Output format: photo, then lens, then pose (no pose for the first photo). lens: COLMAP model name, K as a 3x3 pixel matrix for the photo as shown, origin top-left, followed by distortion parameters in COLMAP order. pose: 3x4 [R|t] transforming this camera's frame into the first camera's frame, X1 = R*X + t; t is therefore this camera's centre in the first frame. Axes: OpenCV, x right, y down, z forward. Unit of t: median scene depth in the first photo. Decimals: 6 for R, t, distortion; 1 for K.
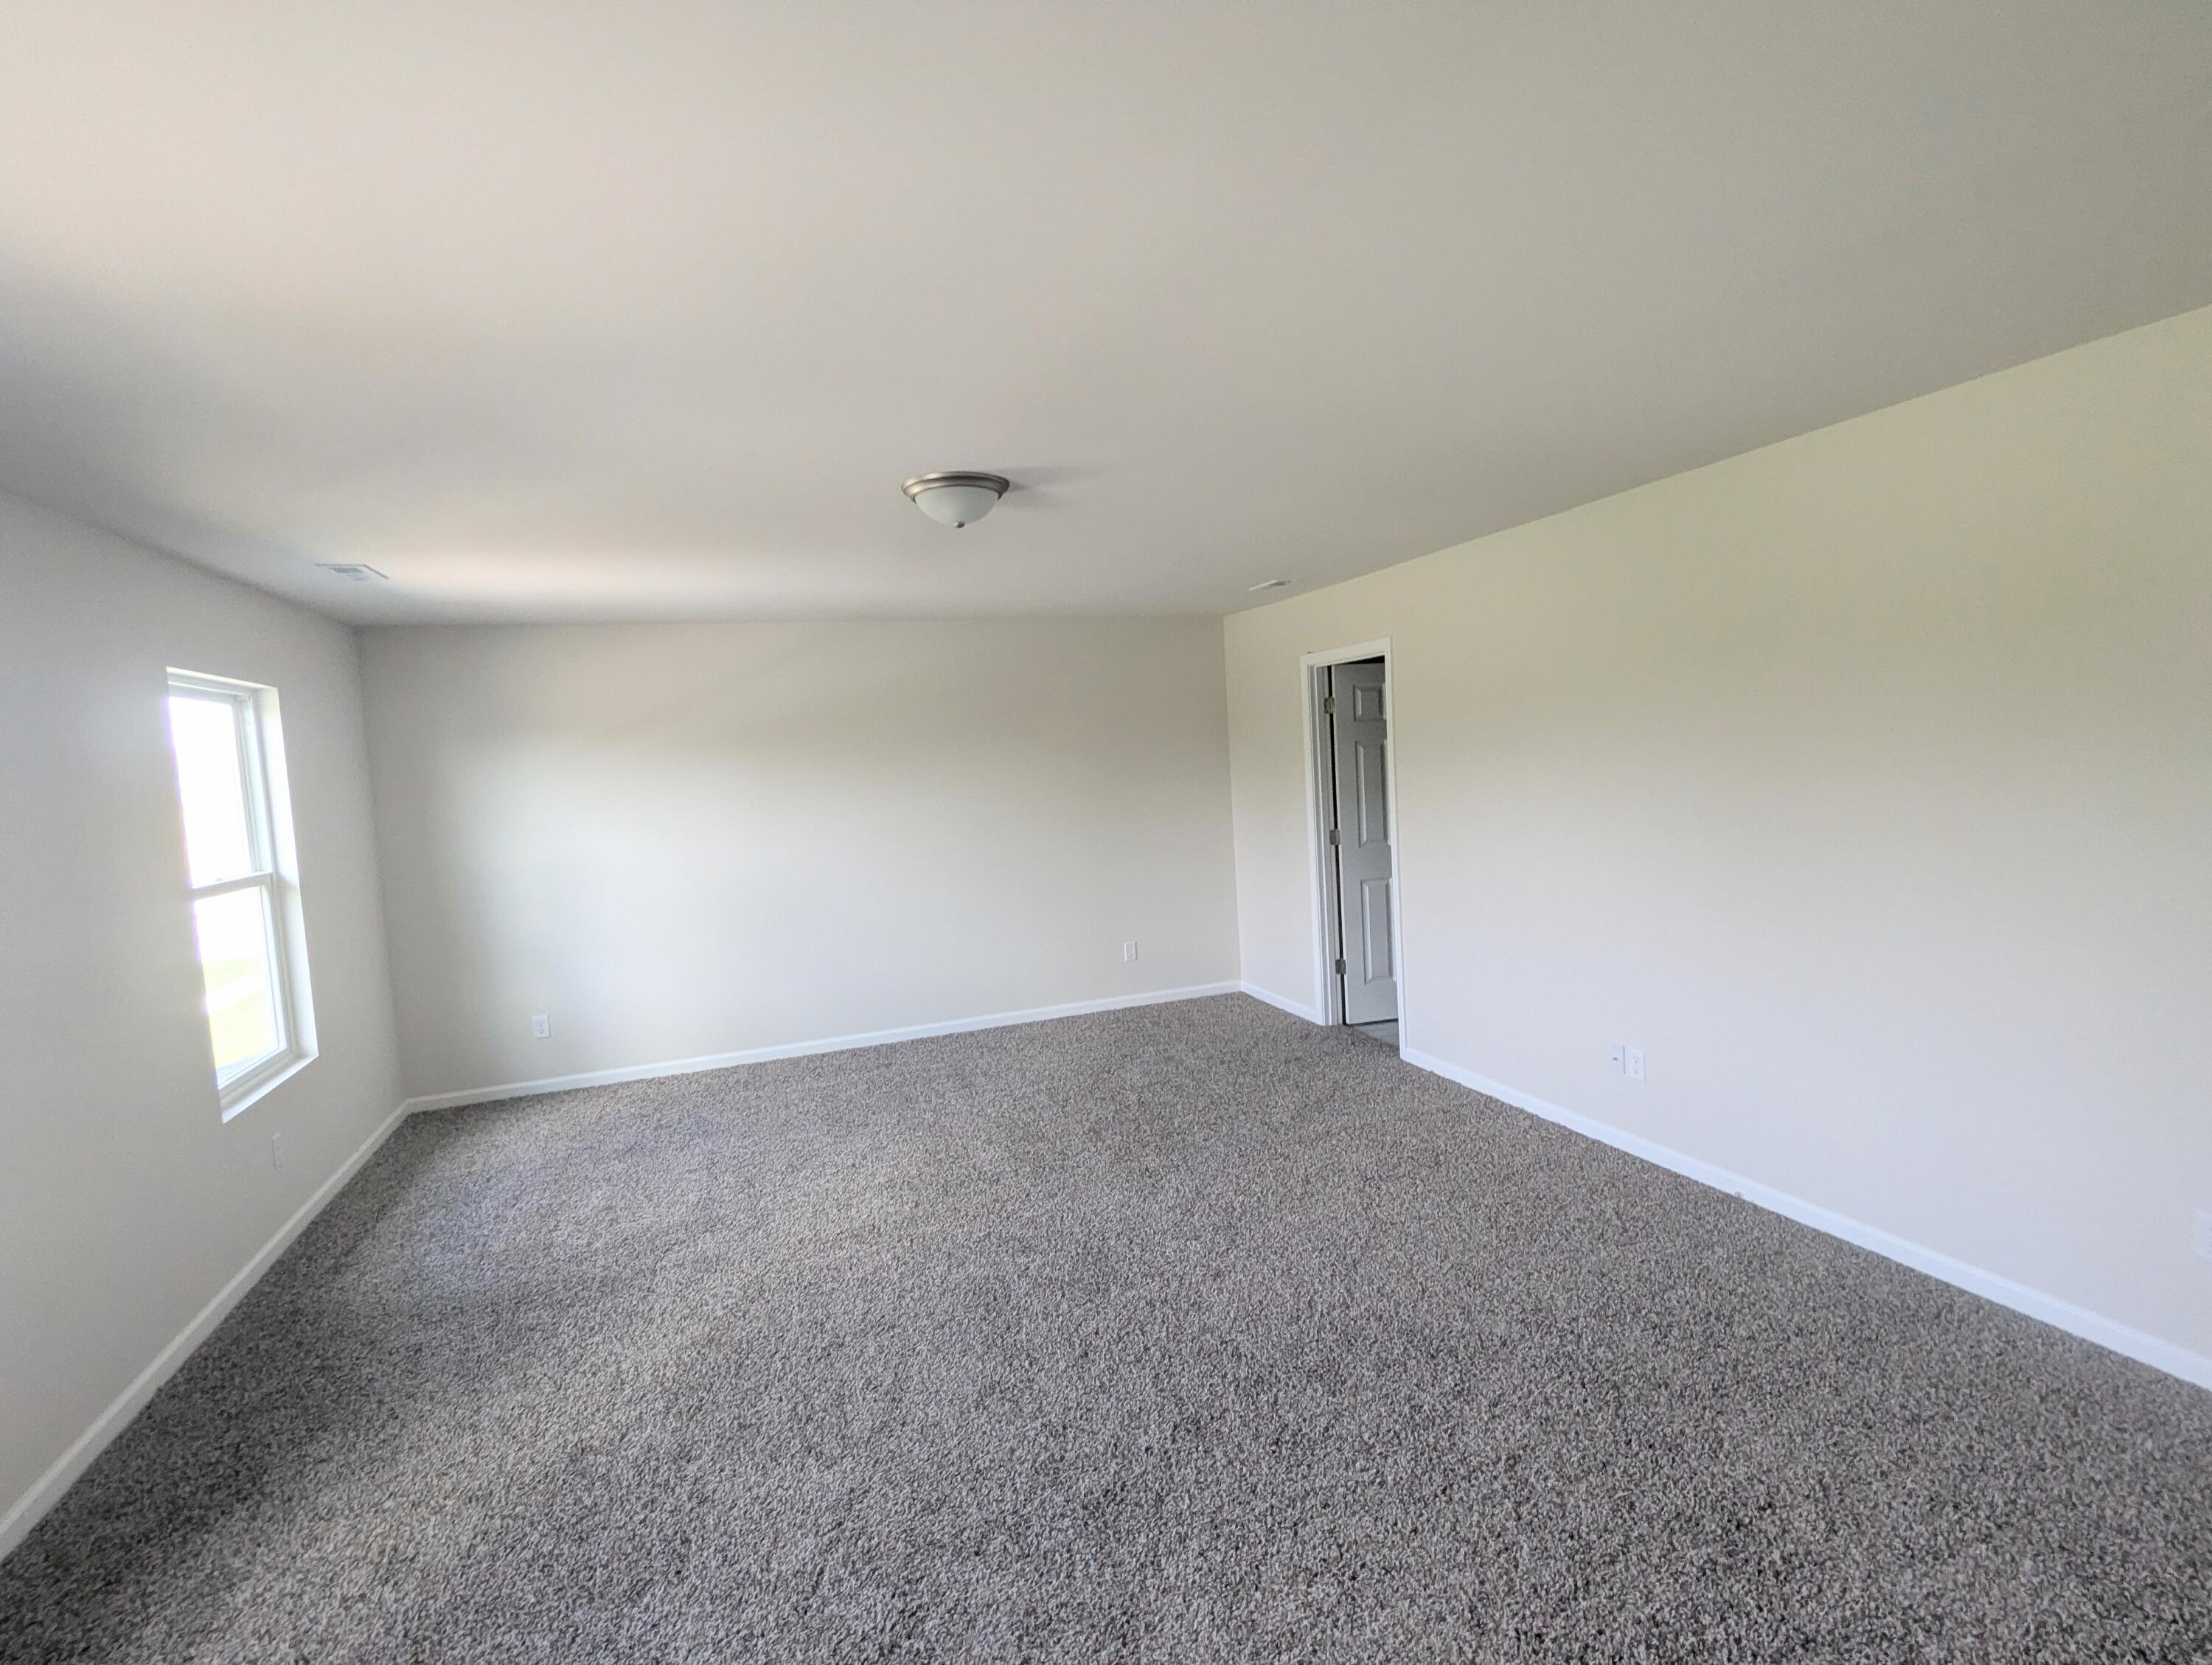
lens RADIAL K [[1055.7, 0, 1110.9], [0, 1055.7, 831.6], [0, 0, 1]] dist [0.000399, 0.001941]
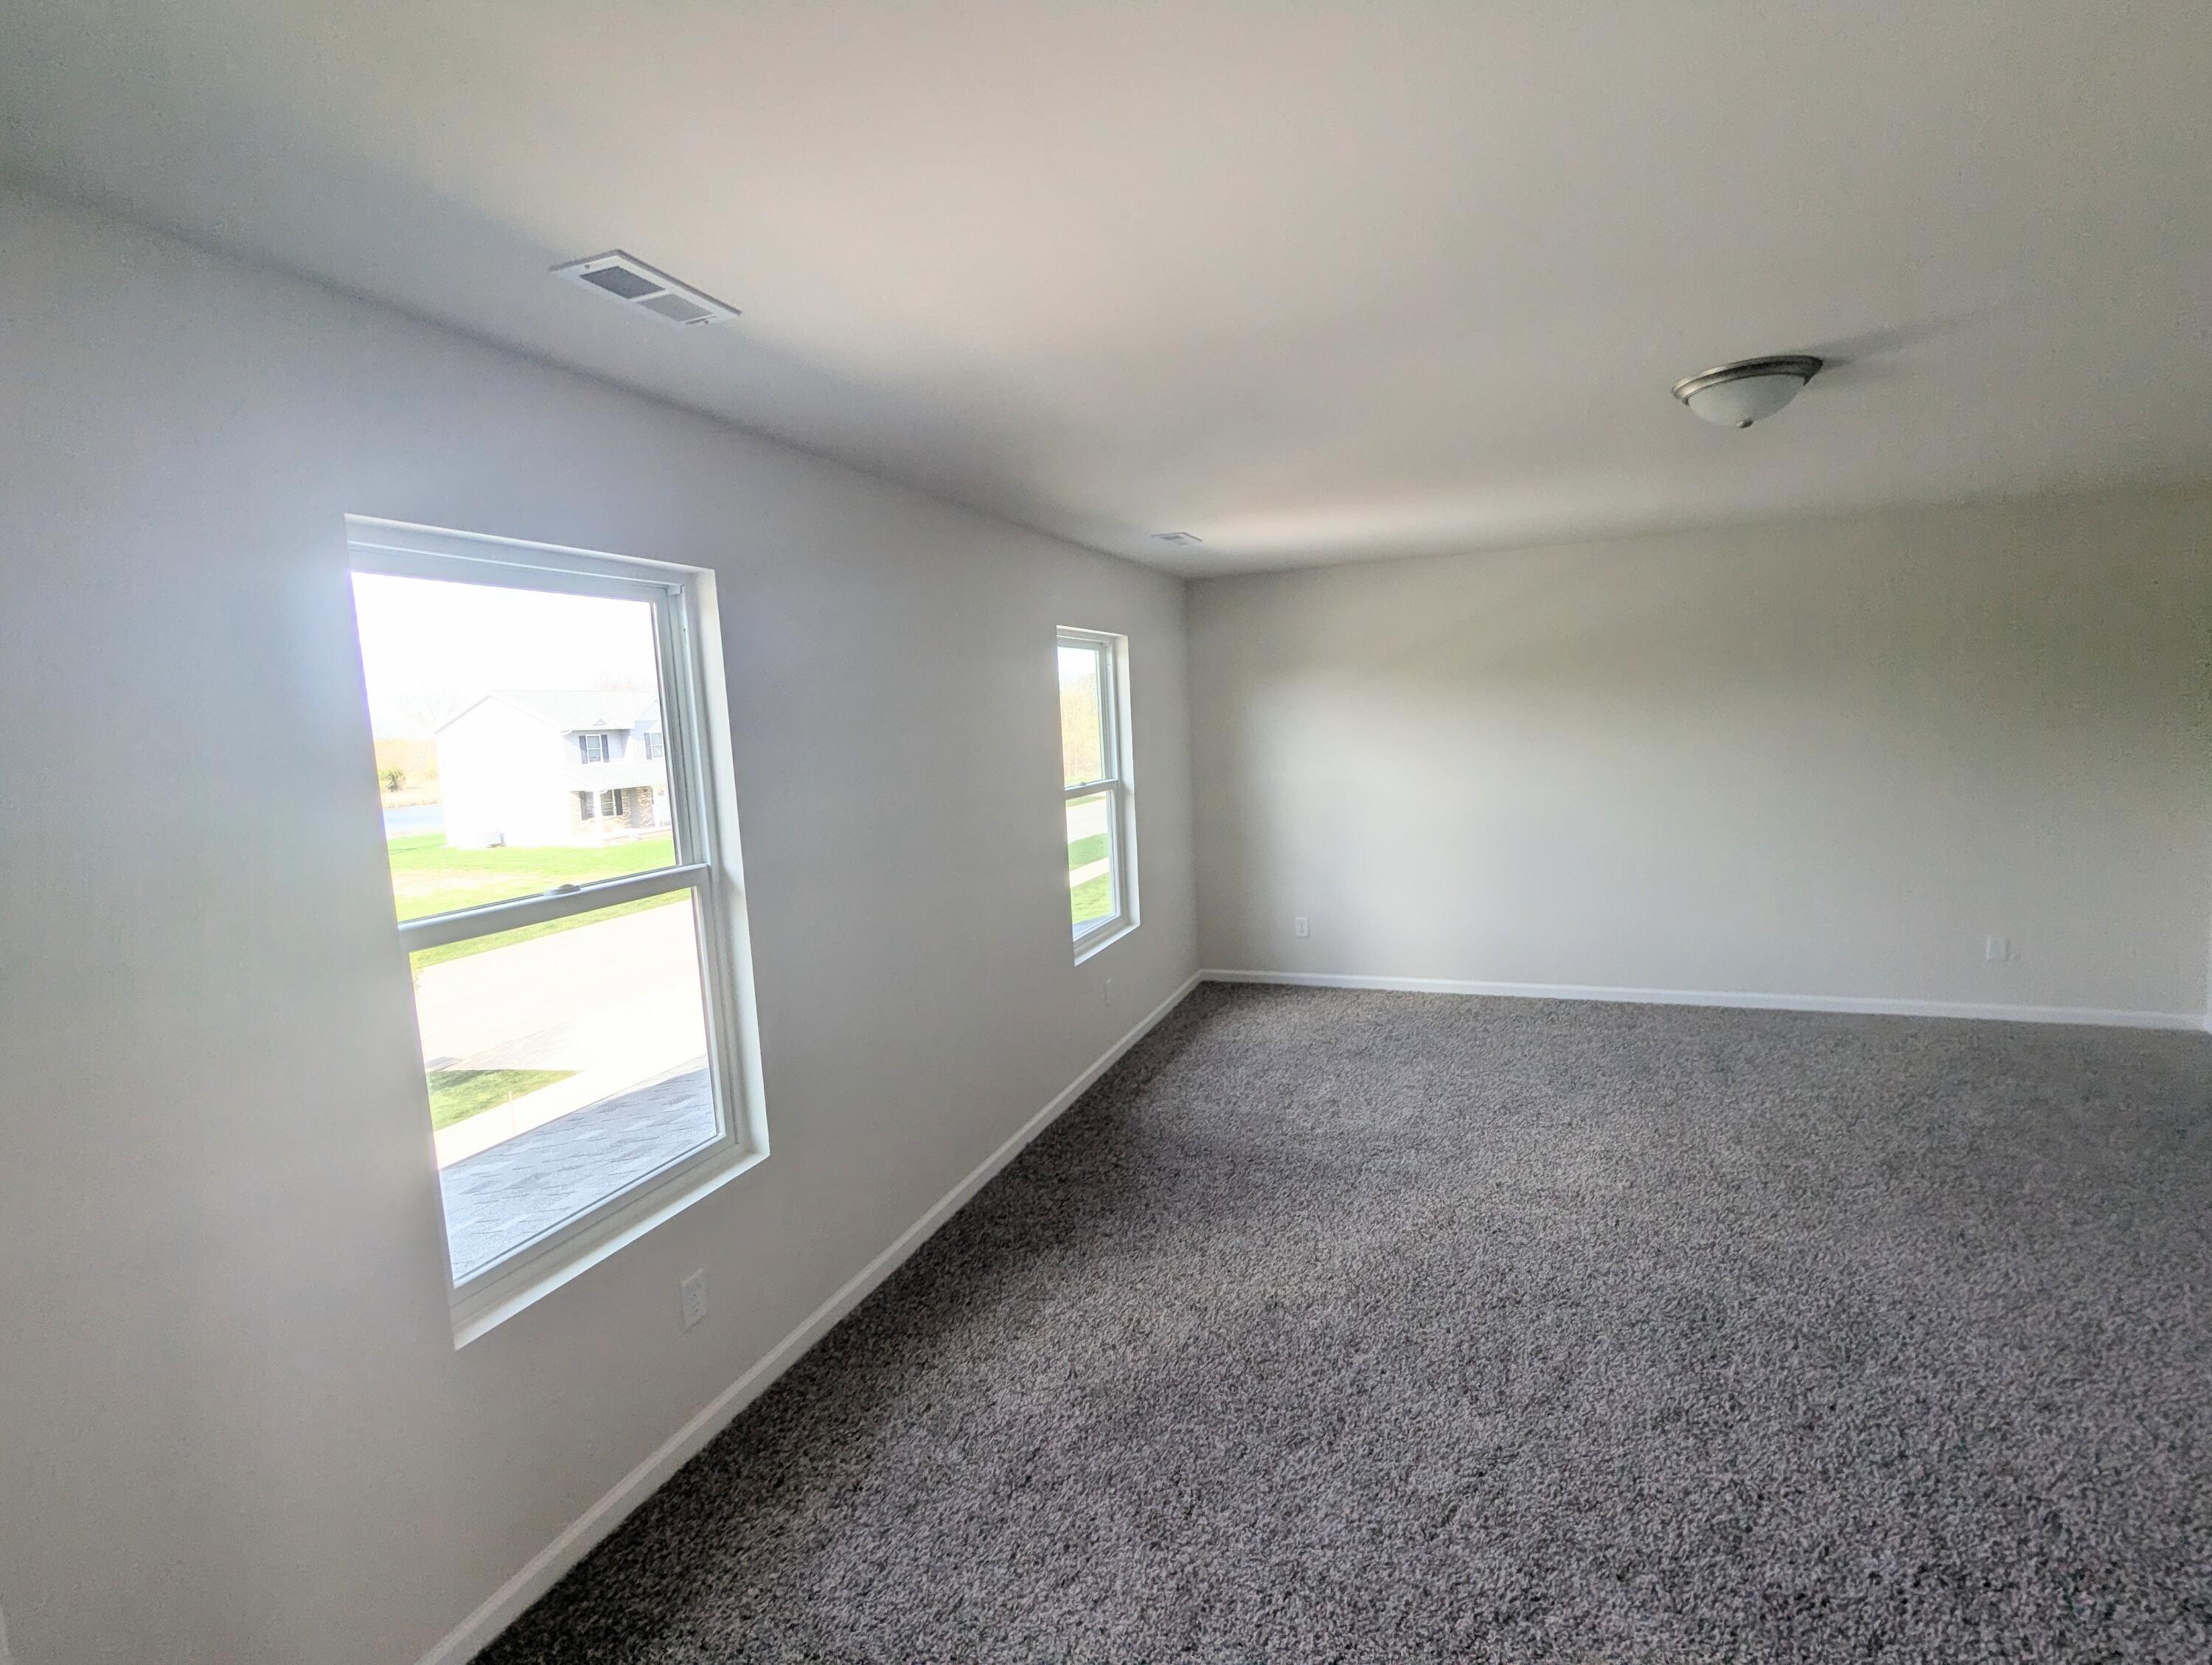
lens RADIAL K [[1055.7, 0, 1106.9], [0, 1055.7, 833.0], [0, 0, 1]] dist [0.000399, 0.001941]
pose [[0.752331, 0.097586, -0.651517, 0.051841], [-0.046578, 0.994372, 0.095154, -0.023649], [0.657137, -0.041241, 0.752643, 0.022242]]
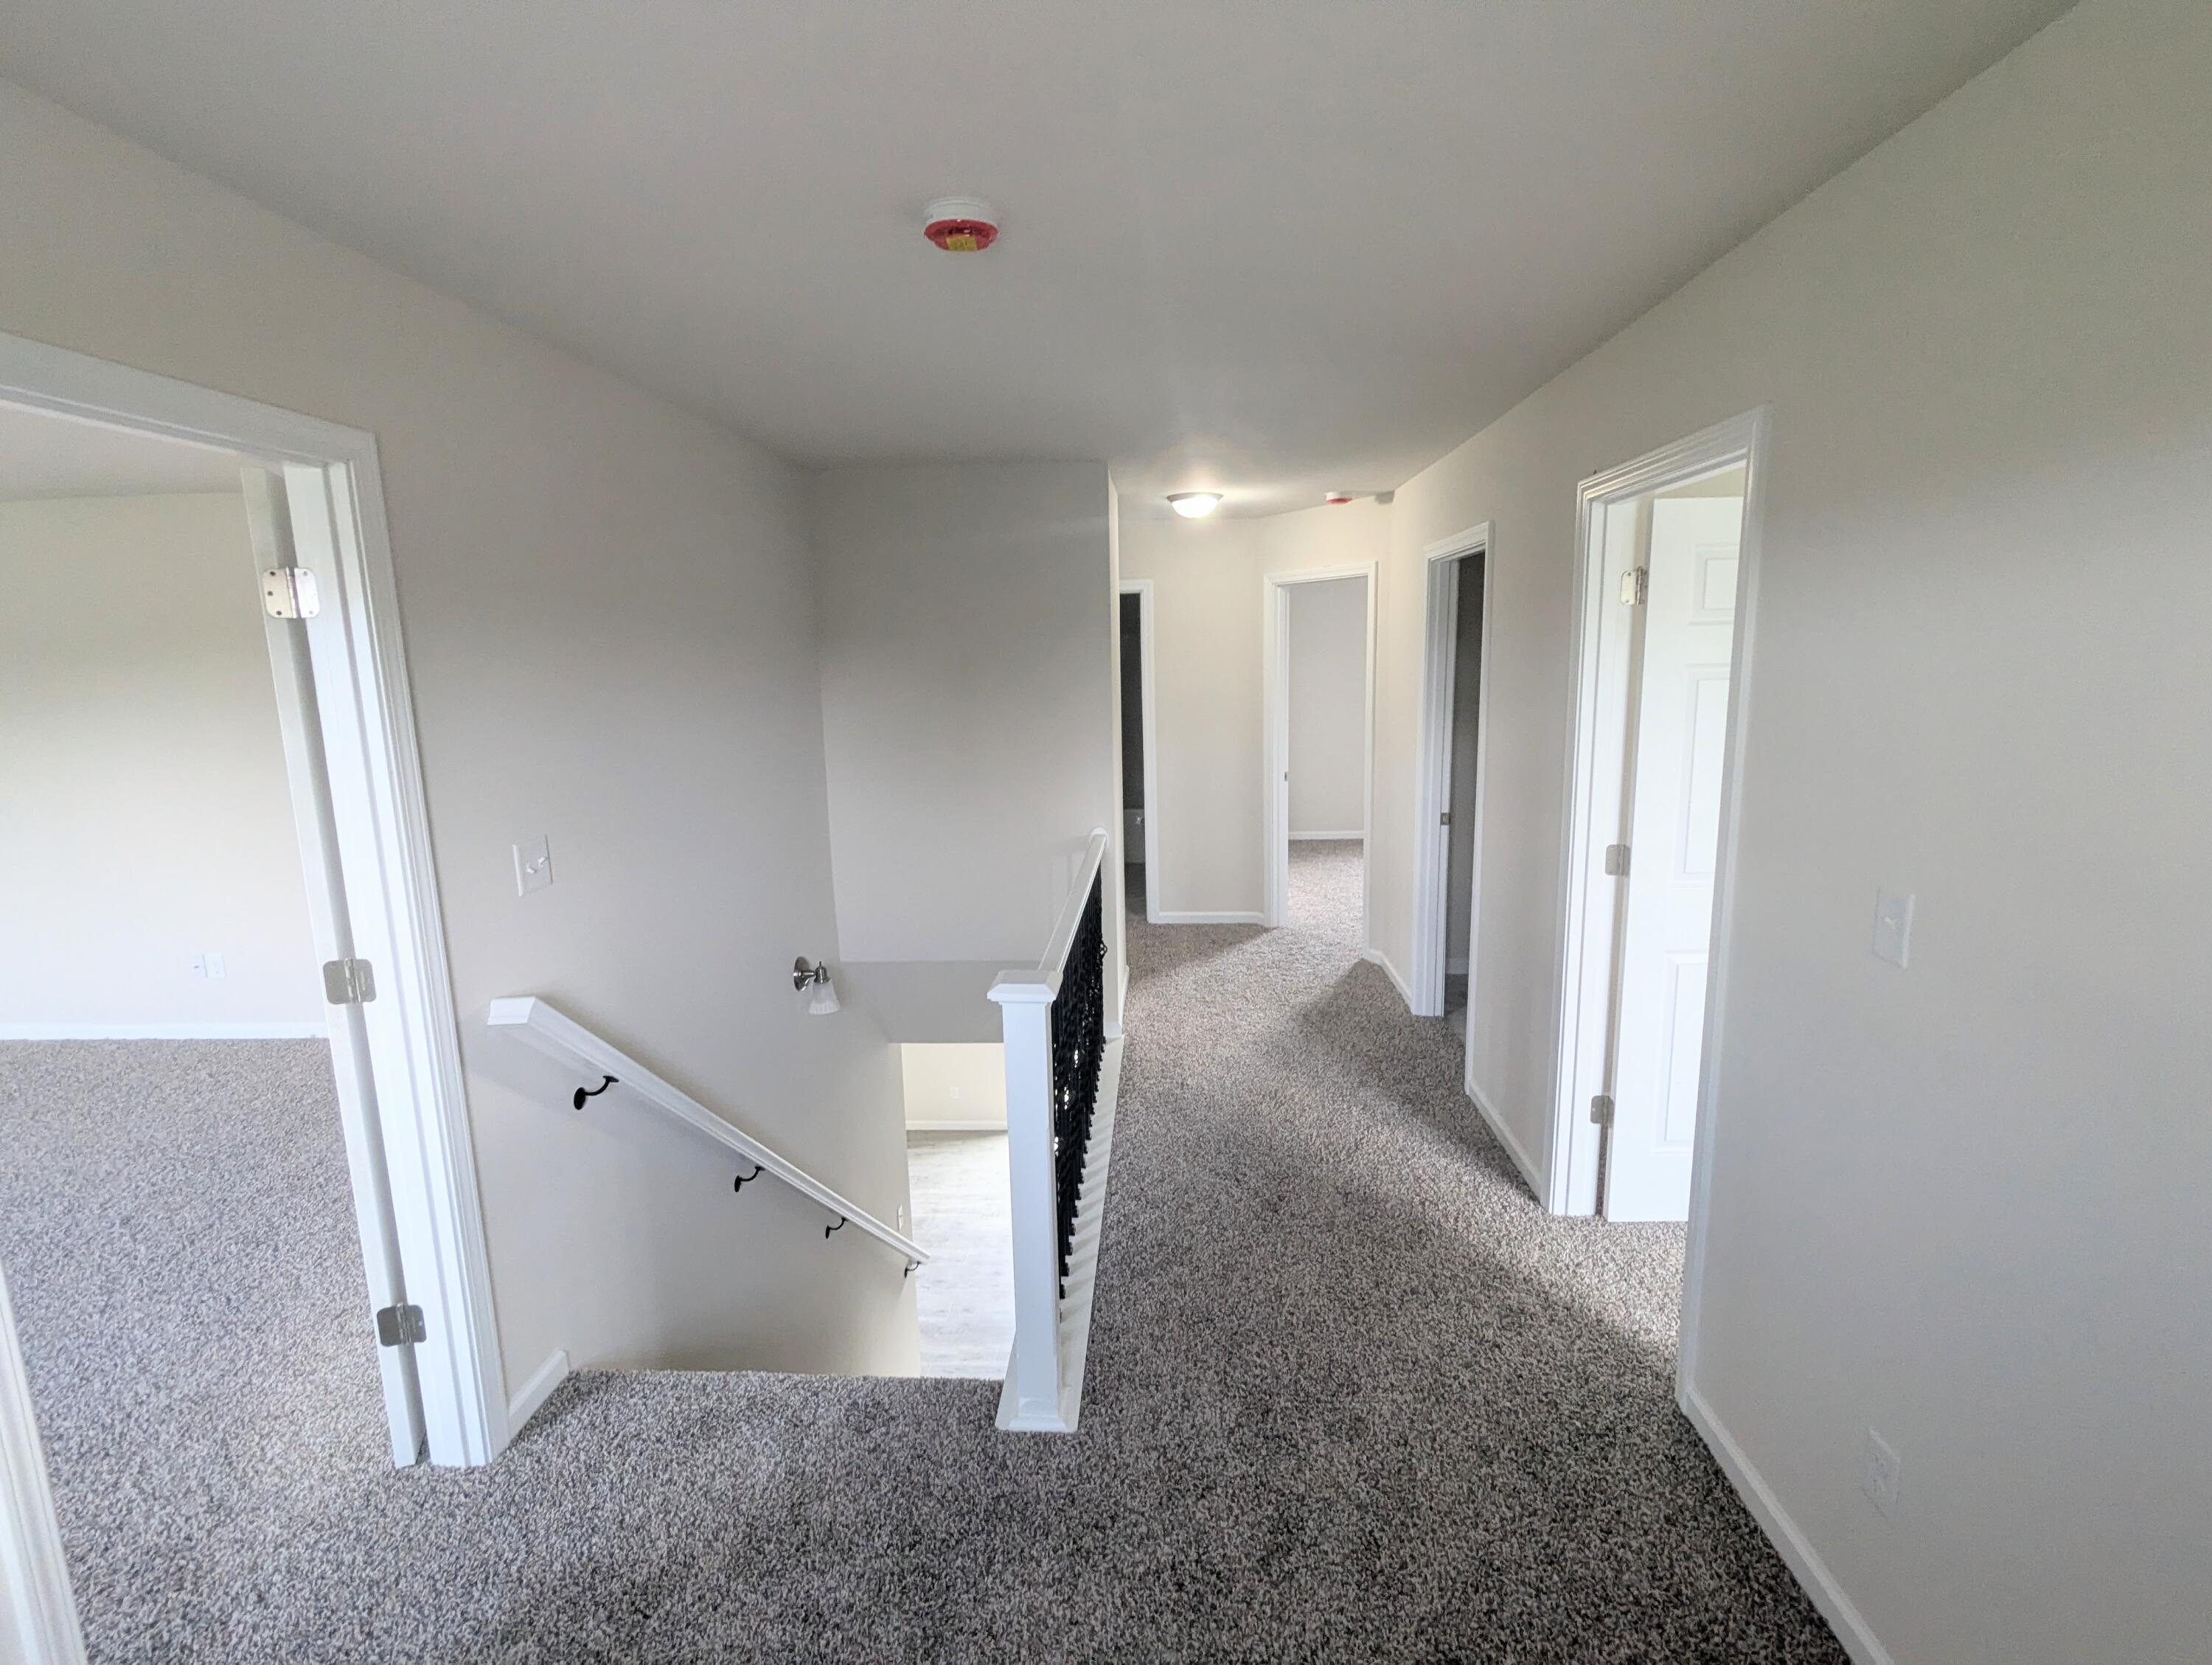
lens RADIAL K [[1055.7, 0, 1105.9], [0, 1055.7, 838.4], [0, 0, 1]] dist [0.000399, 0.001941]
pose [[0.407818, -0.119608, 0.905195, -0.205142], [0.075722, 0.992398, 0.097016, 0.035265], [-0.909918, 0.028979, 0.413775, -0.531452]]
